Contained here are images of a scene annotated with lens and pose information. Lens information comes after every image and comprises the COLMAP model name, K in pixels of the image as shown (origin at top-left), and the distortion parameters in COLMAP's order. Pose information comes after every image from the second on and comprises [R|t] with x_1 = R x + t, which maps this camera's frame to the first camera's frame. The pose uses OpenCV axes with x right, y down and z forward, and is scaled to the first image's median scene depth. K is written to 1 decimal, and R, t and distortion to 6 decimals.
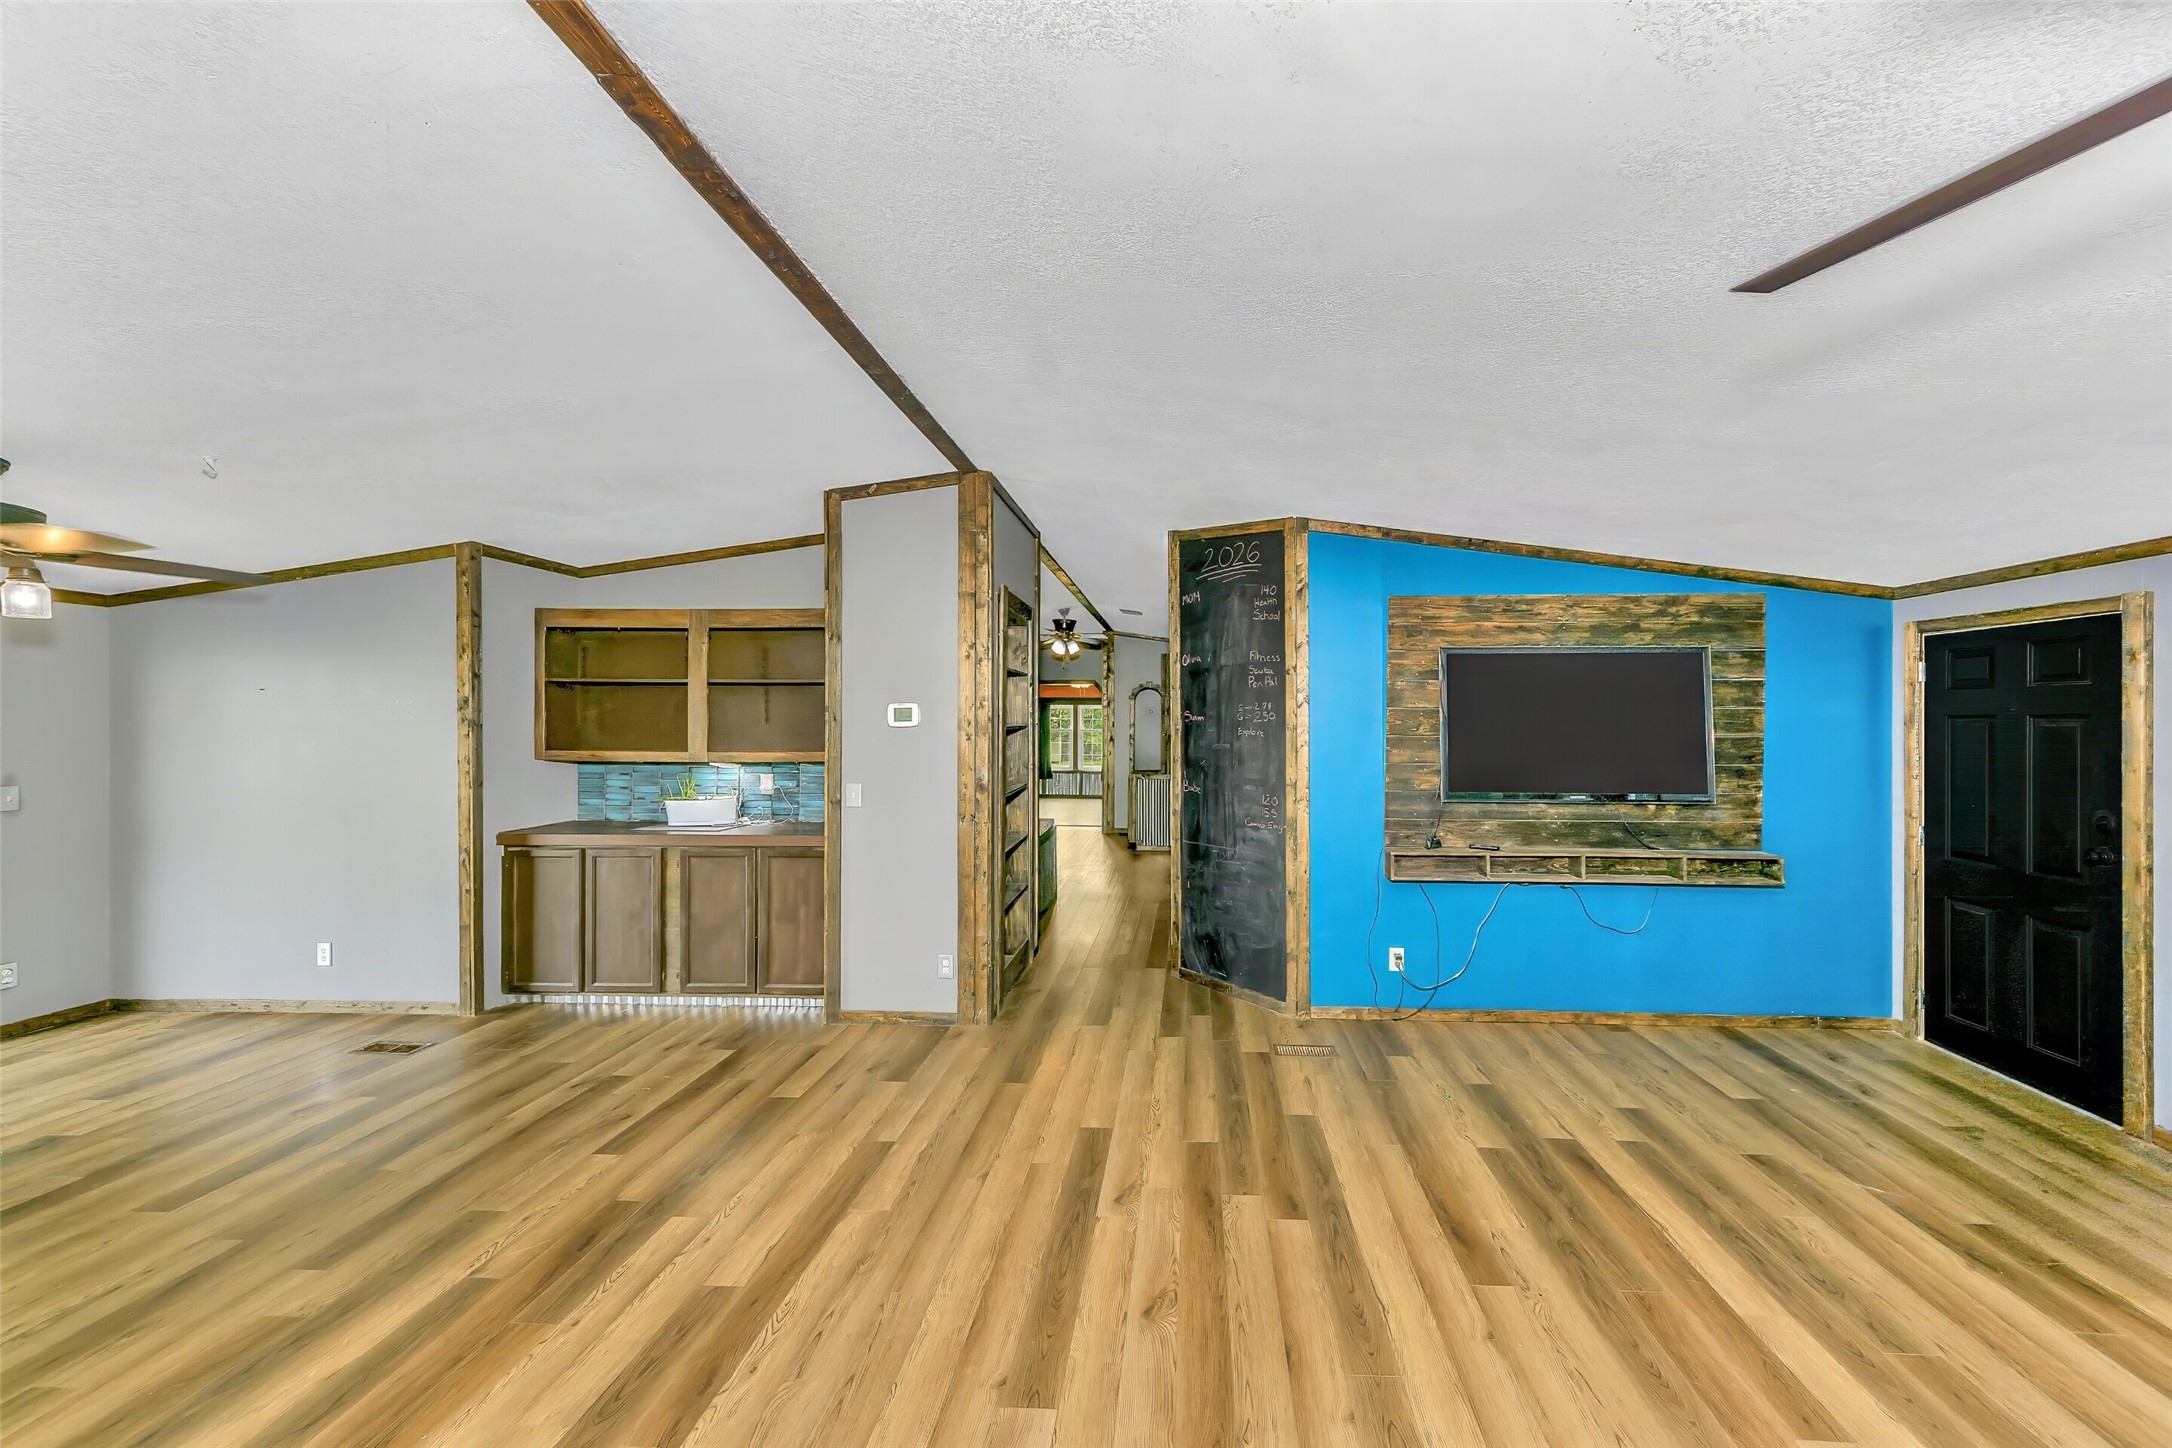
lens RADIAL K [[828.0, 0, 1086.0], [0, 828.0, 724.0], [0, 0, 1]] dist [-0.000263, -0.000432]
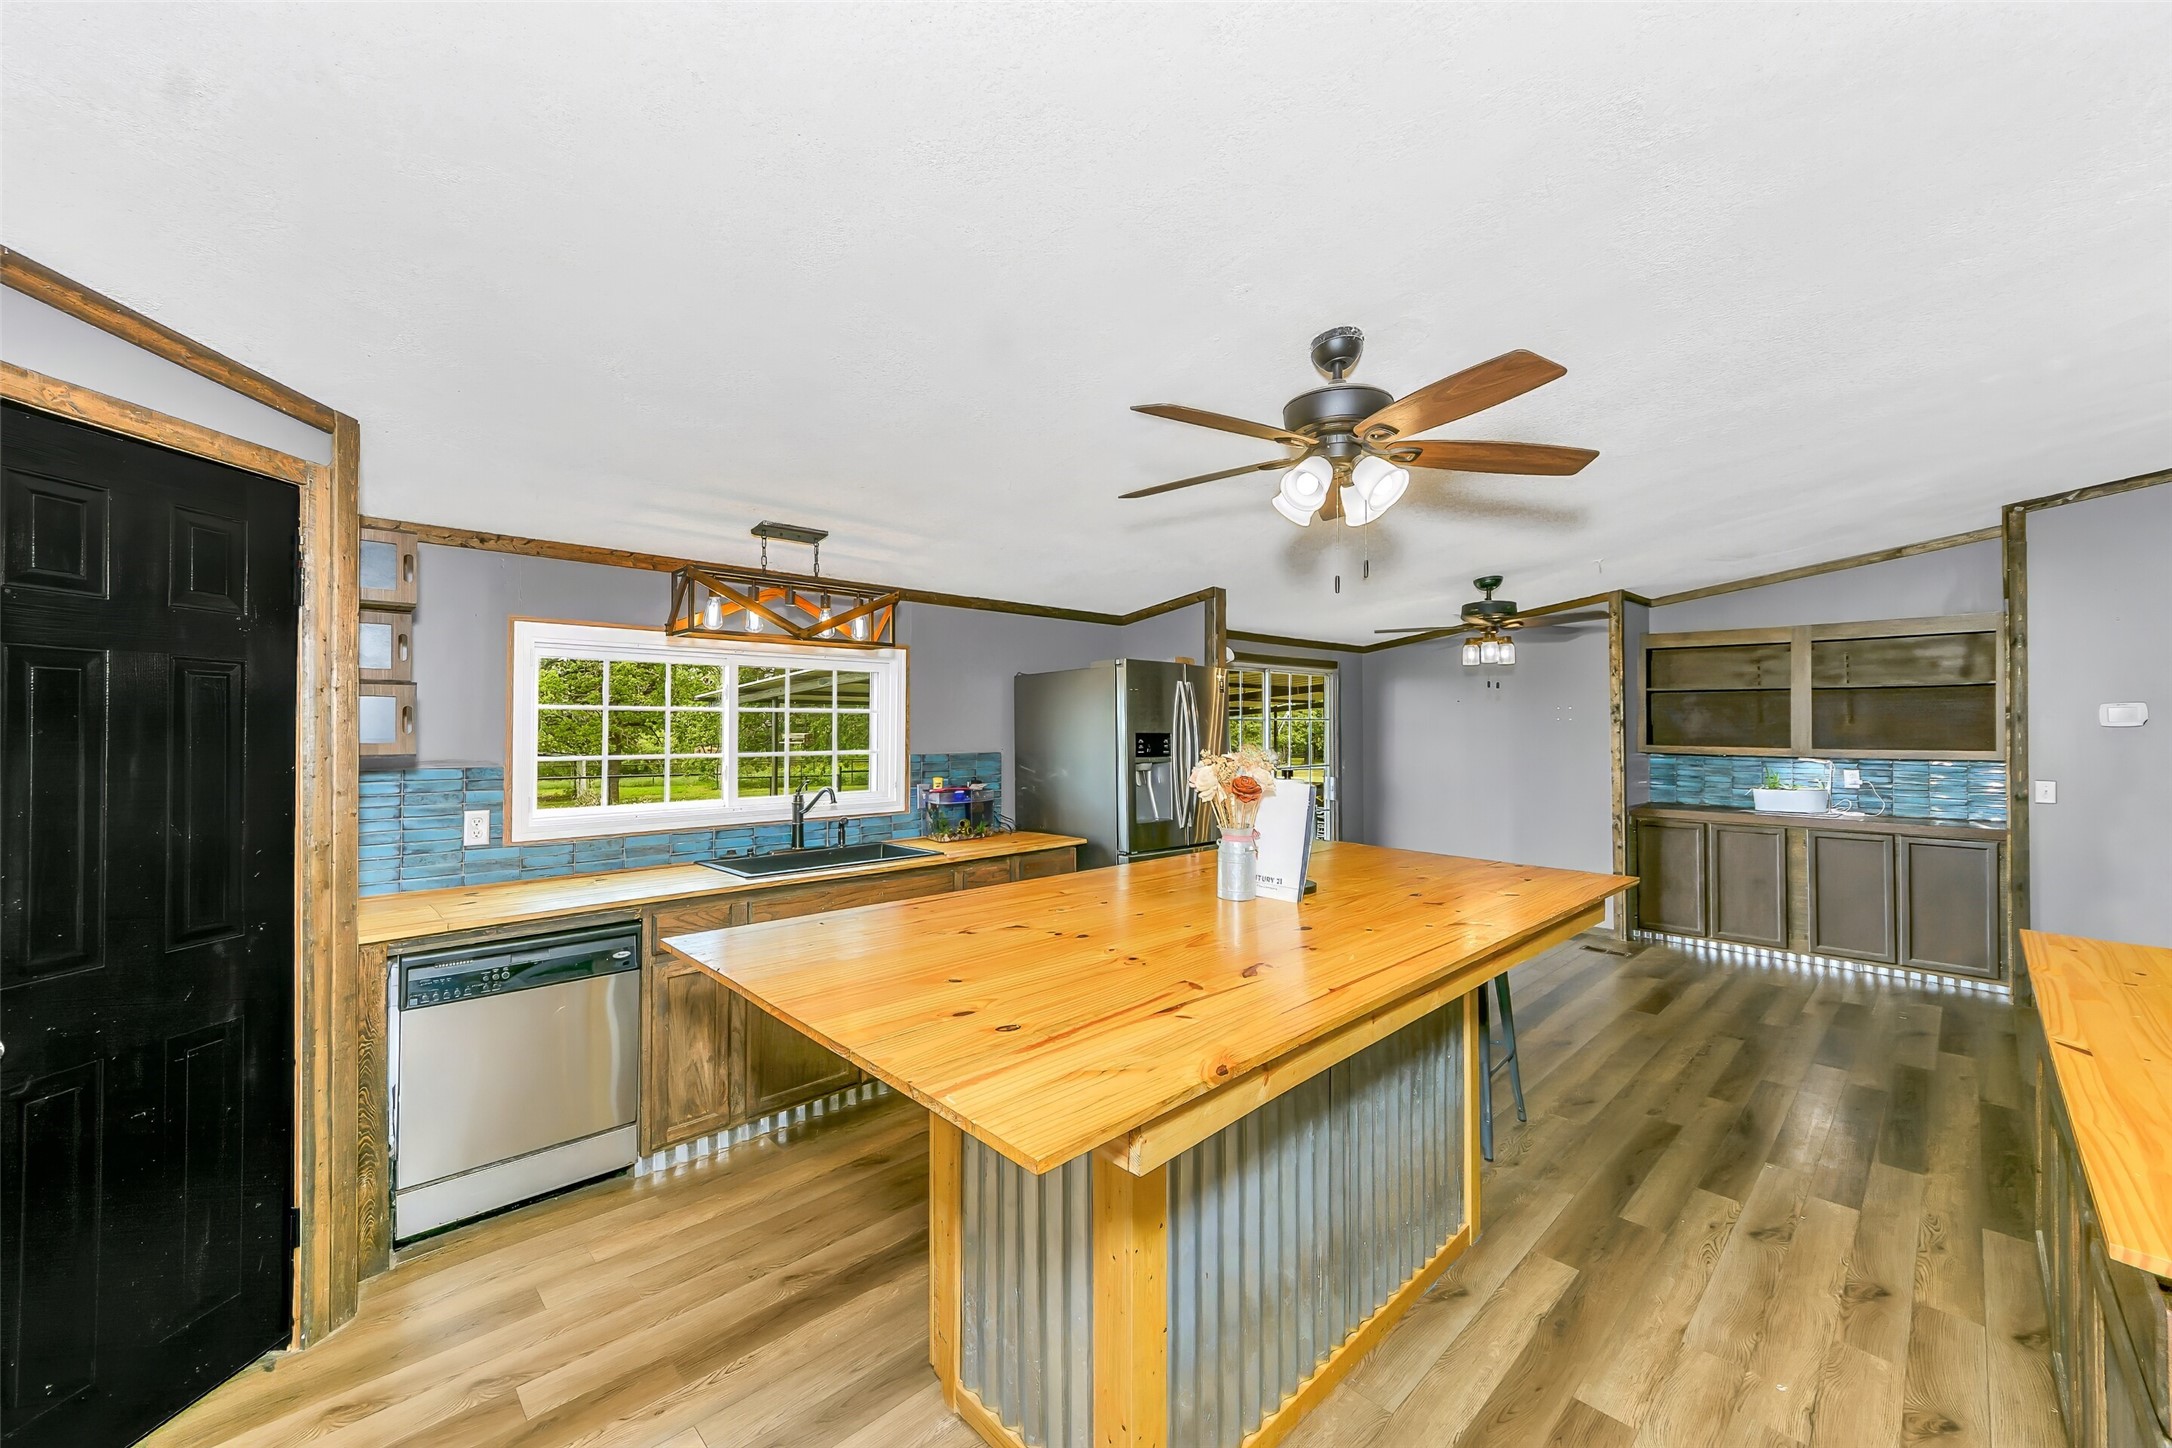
lens RADIAL K [[850.0, 0, 1092.0], [0, 850.0, 730.8], [0, 0, 1]] dist [0.001112, 0.008716]
pose [[0.772439, 0.004971, -0.635069, -0.479315], [-0.001812, 0.999983, 0.005623, 0.003866], [0.635086, -0.003193, 0.772435, -0.562590]]
